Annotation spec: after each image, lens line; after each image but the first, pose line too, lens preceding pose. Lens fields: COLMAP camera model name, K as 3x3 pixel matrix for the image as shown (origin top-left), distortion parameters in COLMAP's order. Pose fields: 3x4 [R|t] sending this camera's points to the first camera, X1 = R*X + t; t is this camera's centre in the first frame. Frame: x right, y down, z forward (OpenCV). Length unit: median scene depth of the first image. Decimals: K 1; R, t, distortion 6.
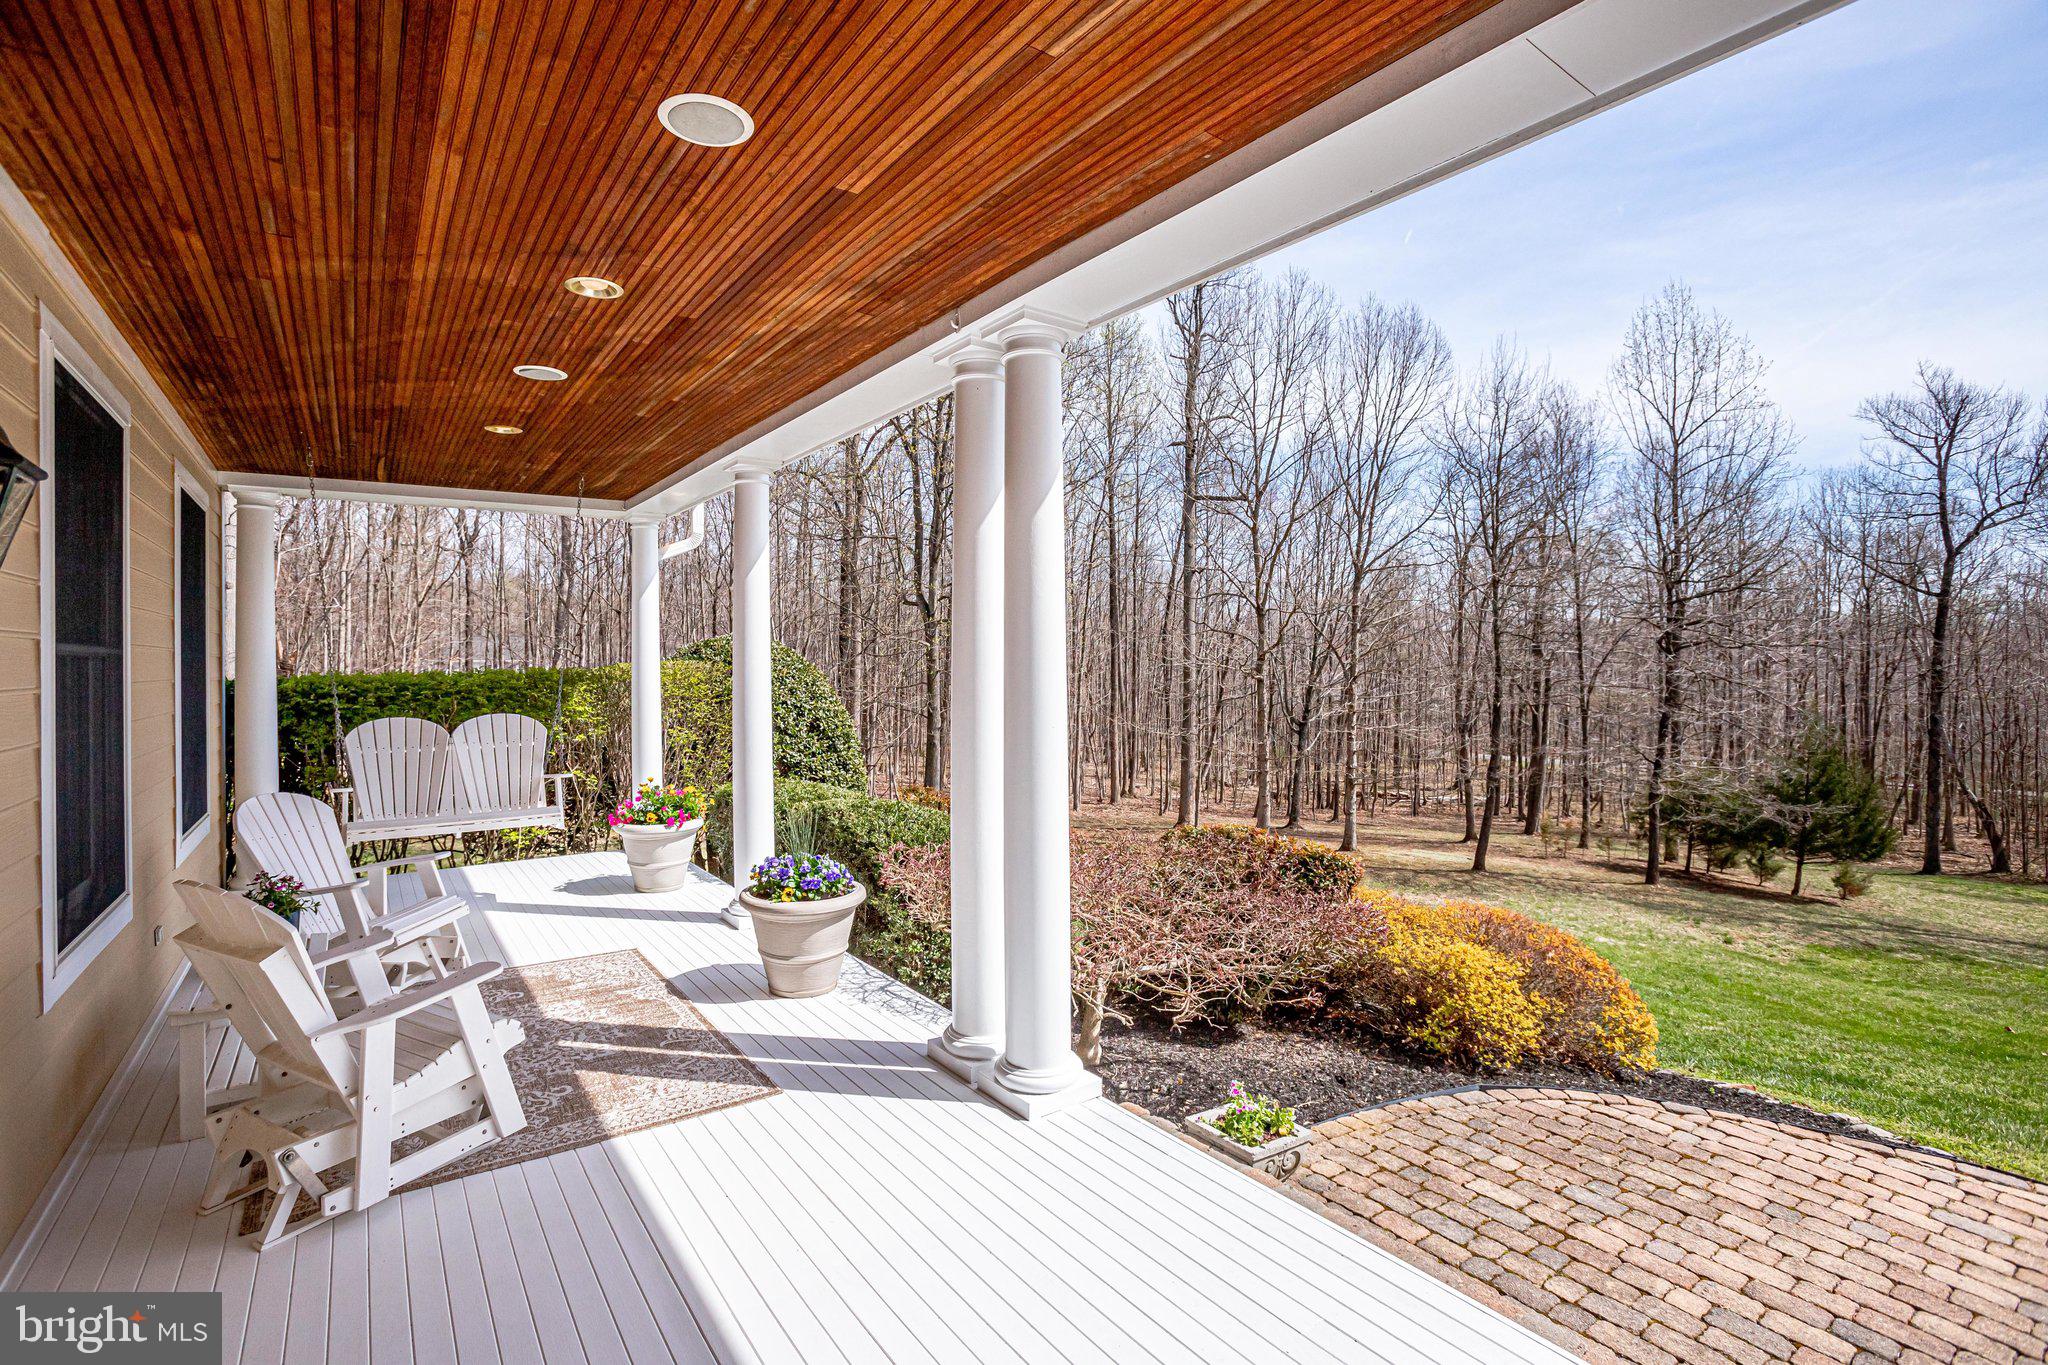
lens RADIAL K [[958.1, 0, 1028.1], [0, 958.1, 660.4], [0, 0, 1]] dist [-0.043801, 0.017243]
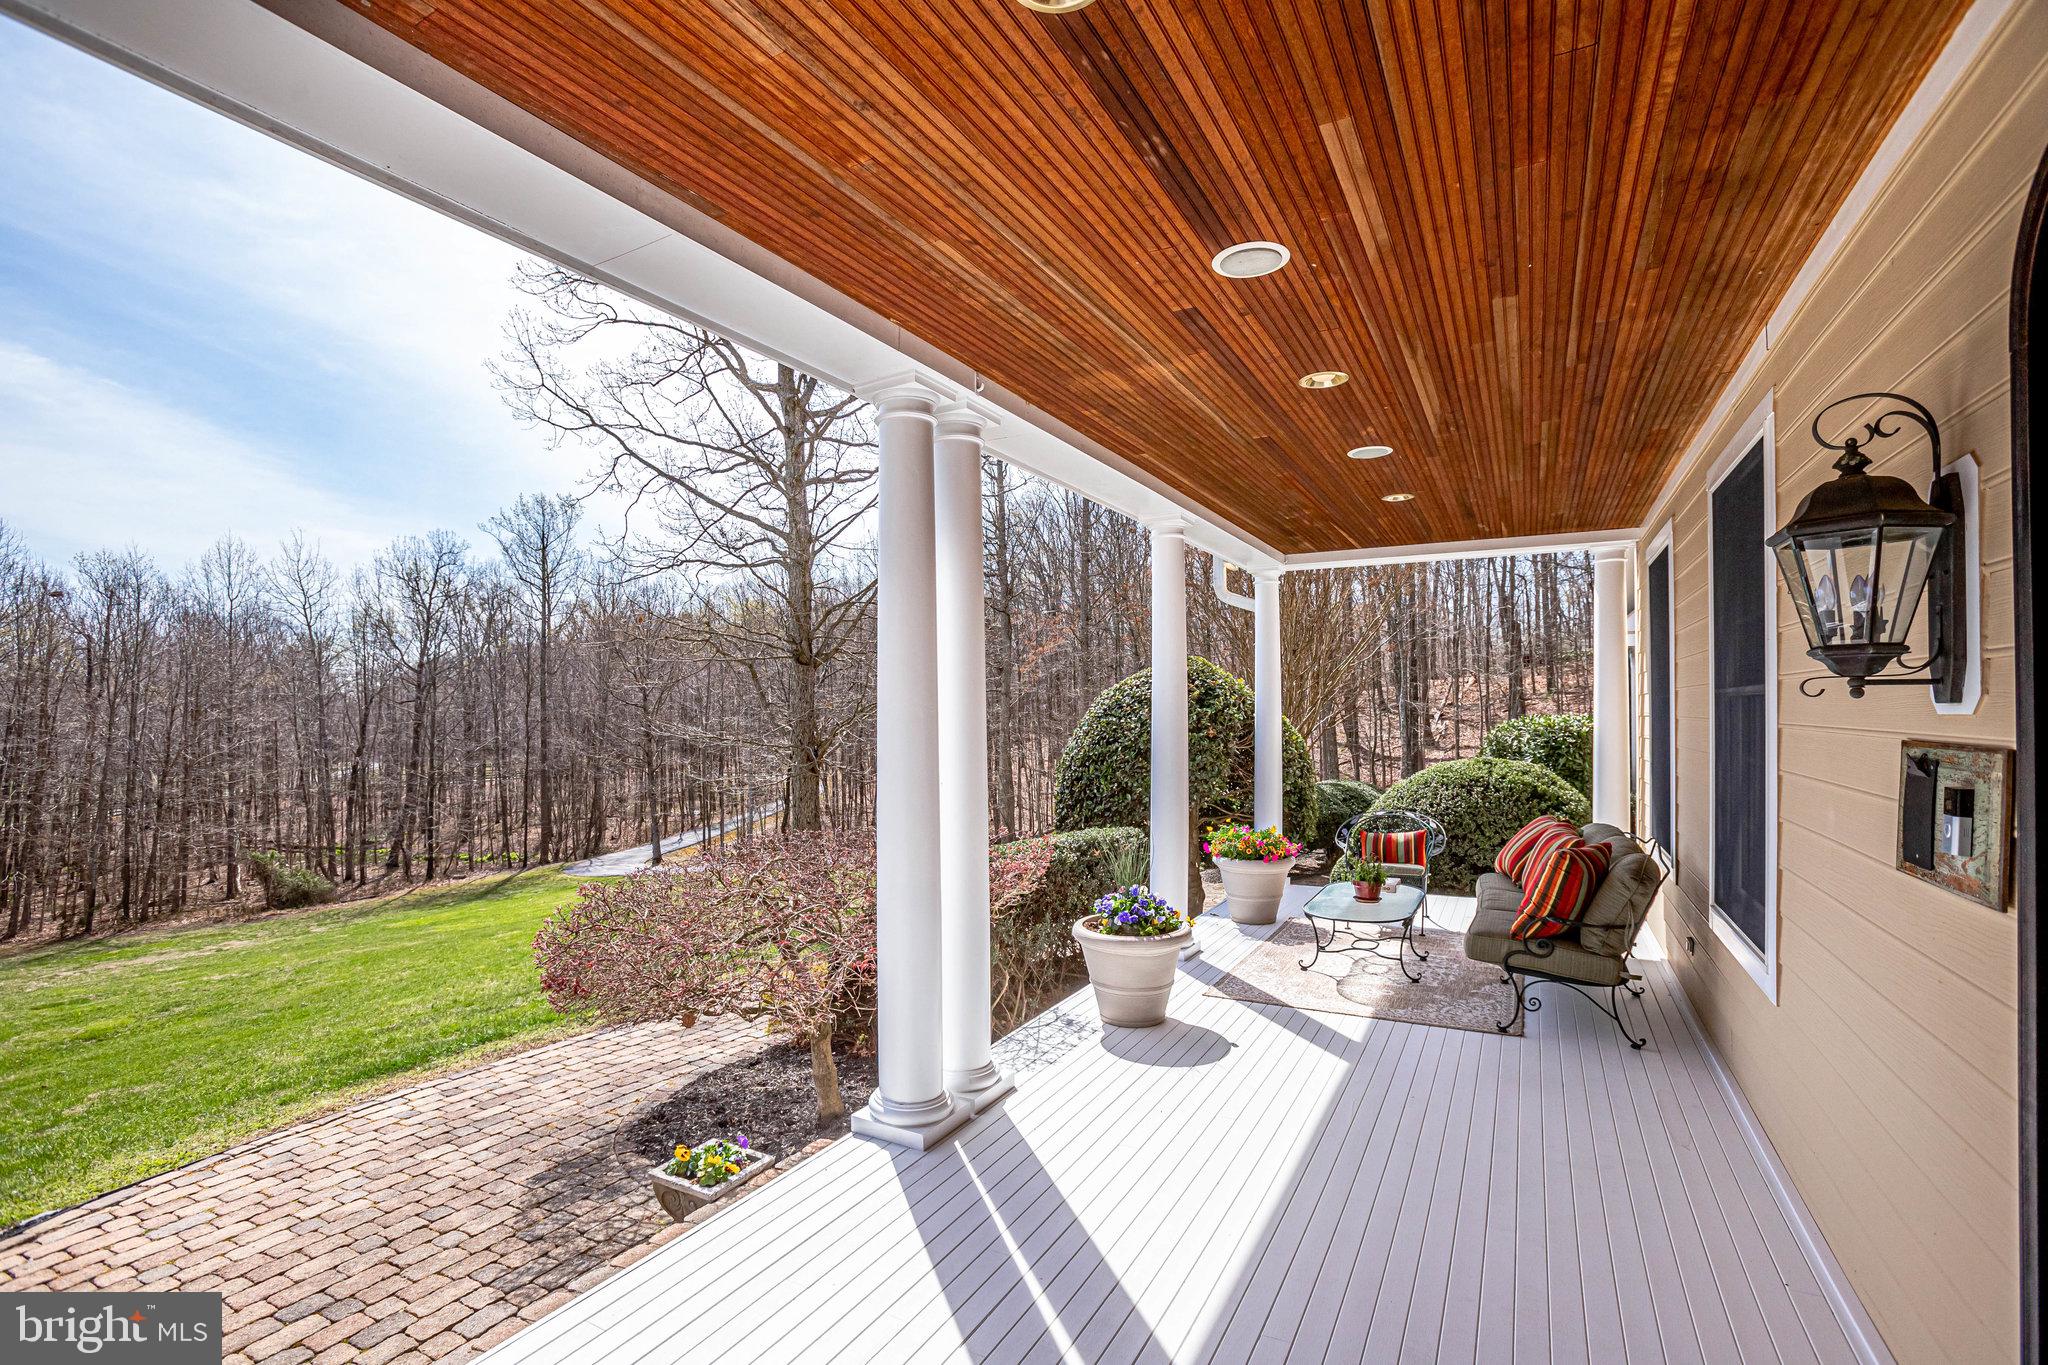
lens RADIAL K [[931.3, 0, 1013.7], [0, 931.3, 715.8], [0, 0, 1]] dist [-0.033241, 0.007410]
pose [[-0.418692, 0.008334, 0.908090, -0.055791], [0.002616, 0.999965, -0.007971, 0.000561], [-0.908124, -0.000962, -0.418700, 0.076079]]
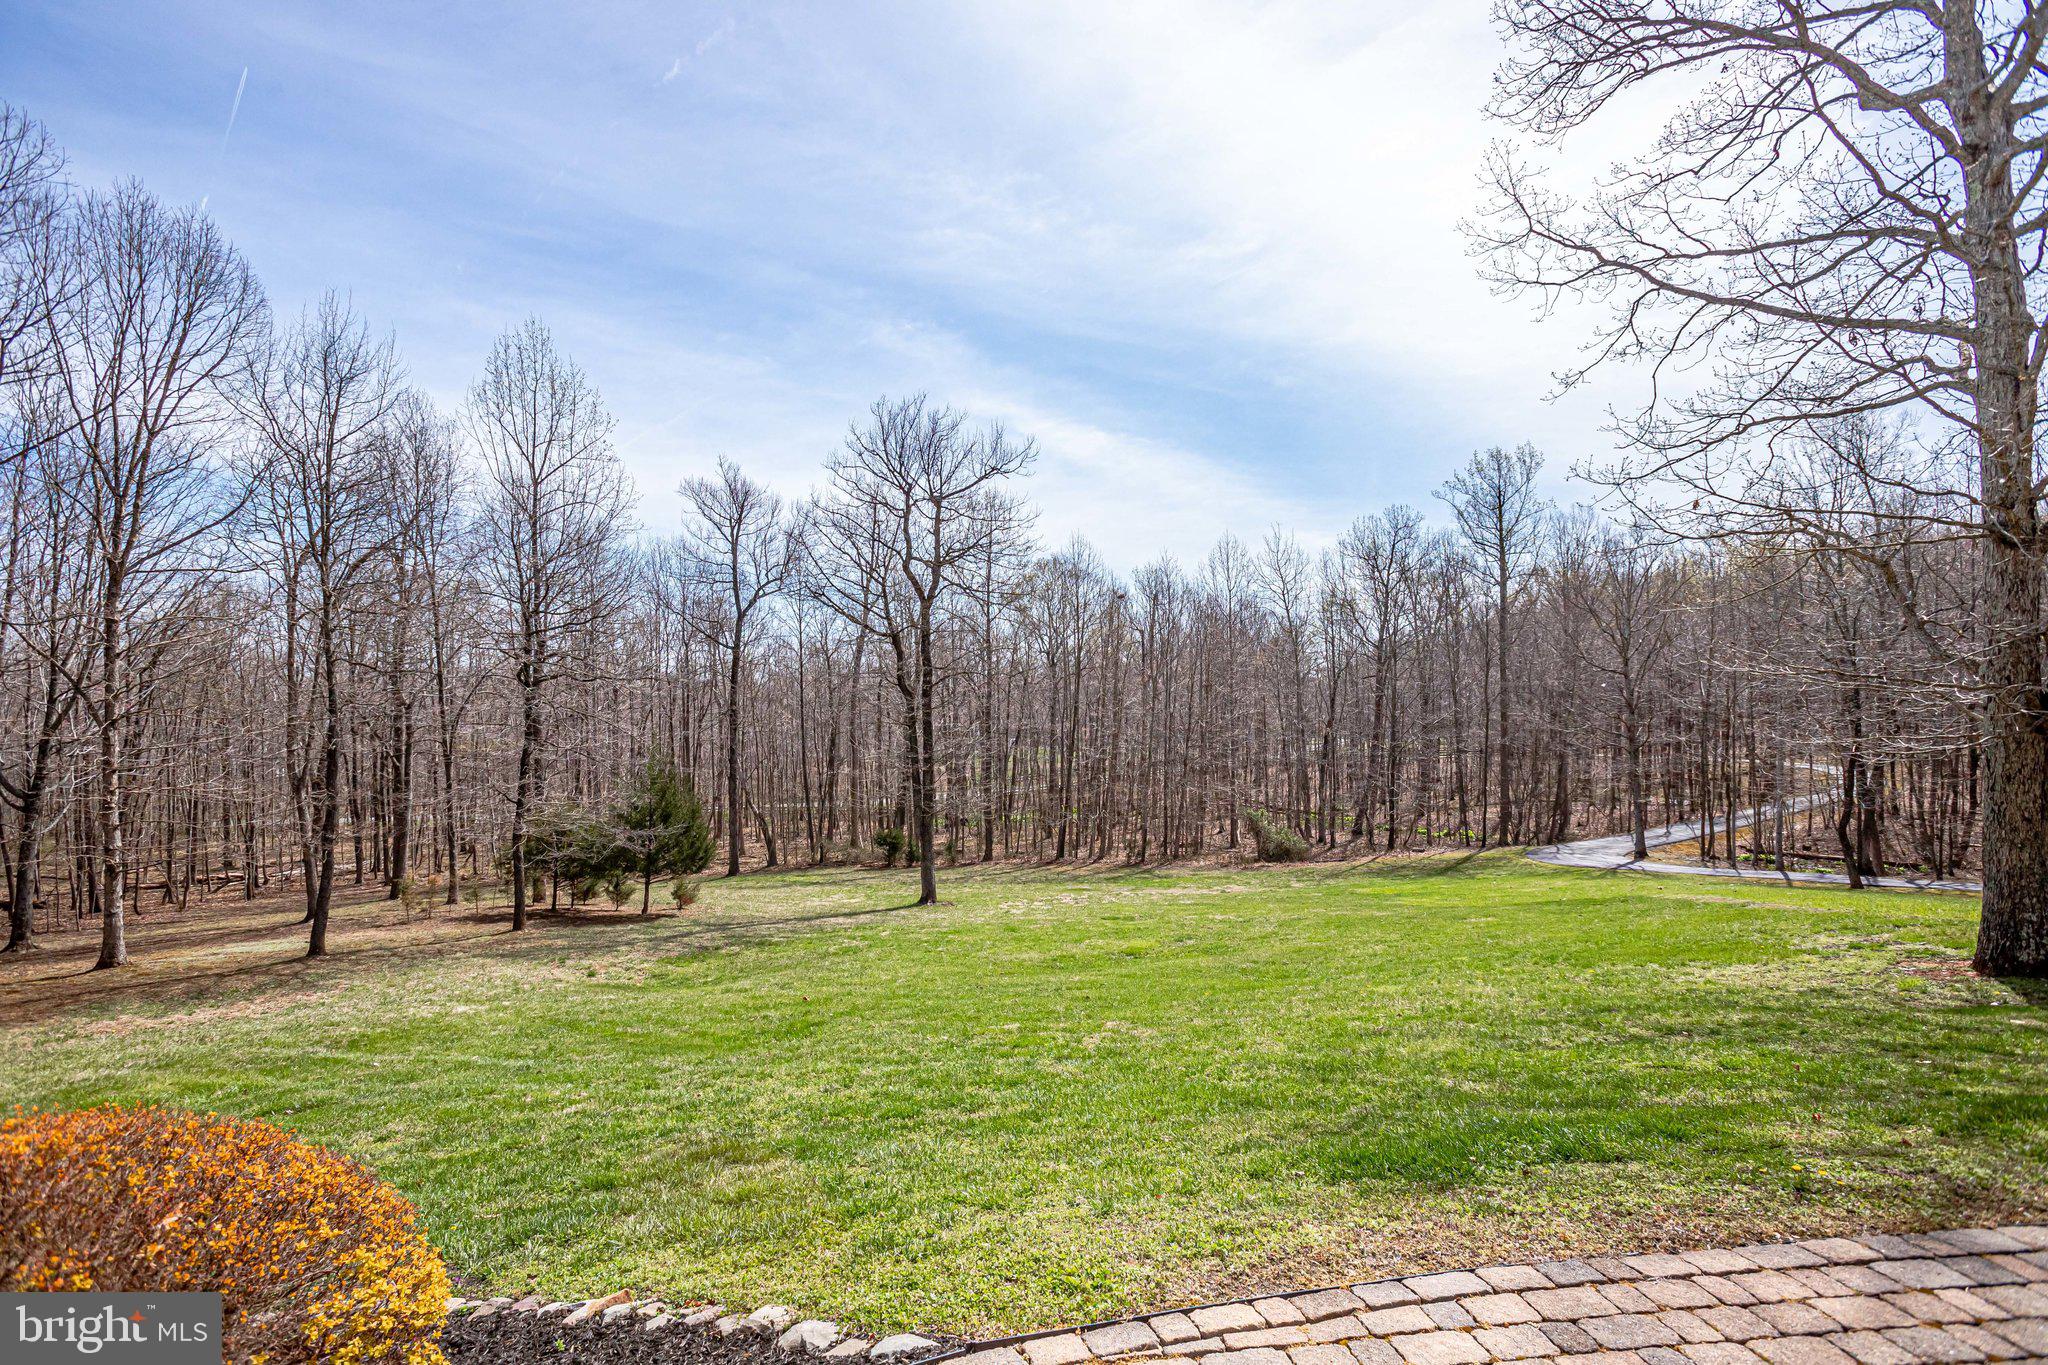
lens RADIAL K [[958.1, 0, 974.7], [0, 958.1, 724.2], [0, 0, 1]] dist [-0.043801, 0.017243]
pose [[0.516074, -0.020880, 0.856289, 0.082239], [0.015381, 0.999768, 0.015109, 0.021850], [-0.856406, 0.005373, 0.516275, 0.107731]]
